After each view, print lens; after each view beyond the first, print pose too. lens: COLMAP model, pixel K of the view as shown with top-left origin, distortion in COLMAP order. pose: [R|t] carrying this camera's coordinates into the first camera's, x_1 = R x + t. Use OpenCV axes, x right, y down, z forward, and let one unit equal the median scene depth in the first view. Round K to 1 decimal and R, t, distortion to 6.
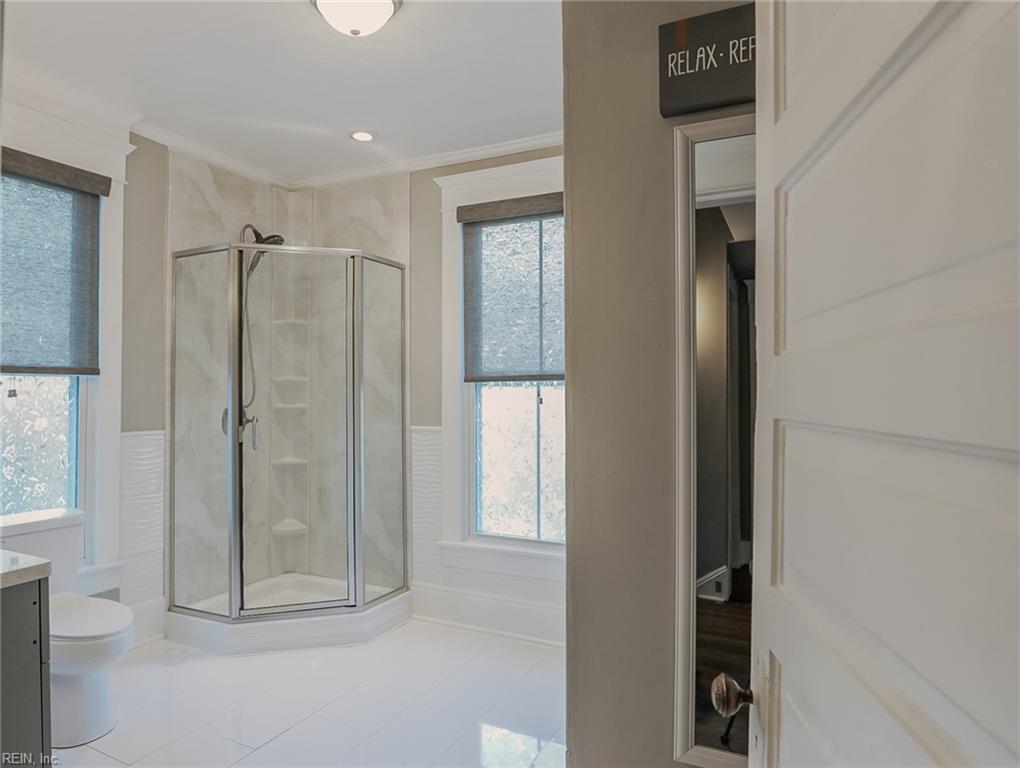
lens RADIAL K [[641.4, 0, 510.0], [0, 641.4, 384.0], [0, 0, 1]] dist [-0.027855, 0.003041]
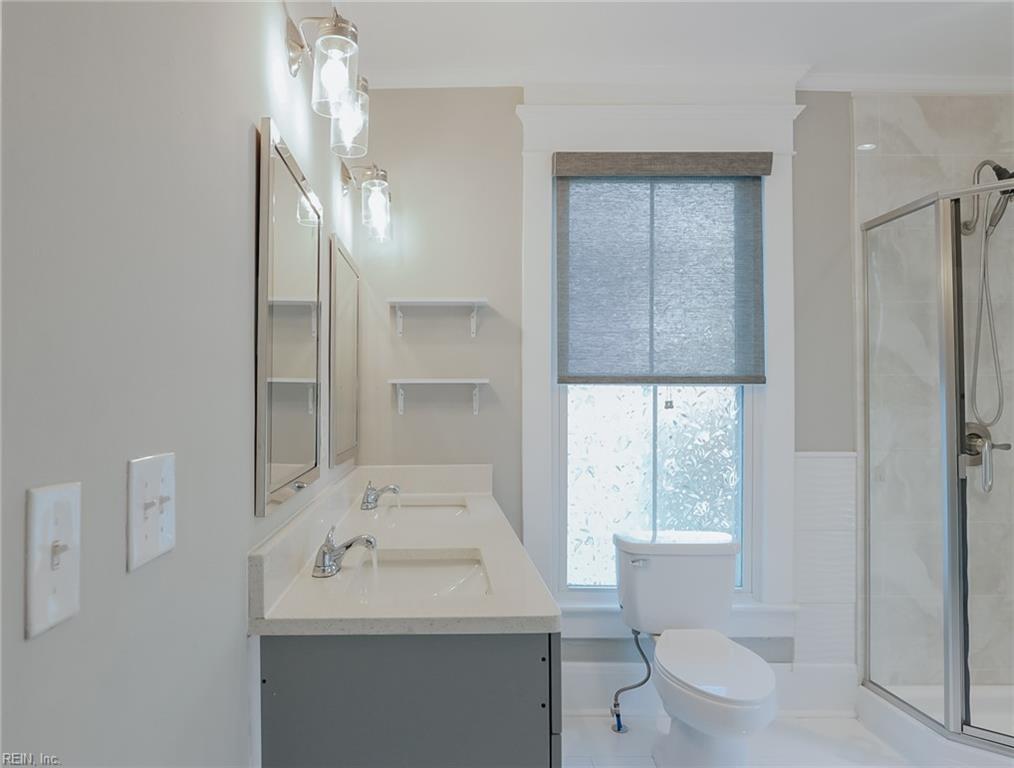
lens RADIAL K [[637.6, 0, 507.0], [0, 637.6, 384.0], [0, 0, 1]] dist [-0.027855, 0.003041]
pose [[0.393565, -0.016147, -0.919155, 0.005577], [0.007294, 0.999869, -0.014442, -0.003789], [0.919268, -0.001020, 0.393631, 0.326077]]
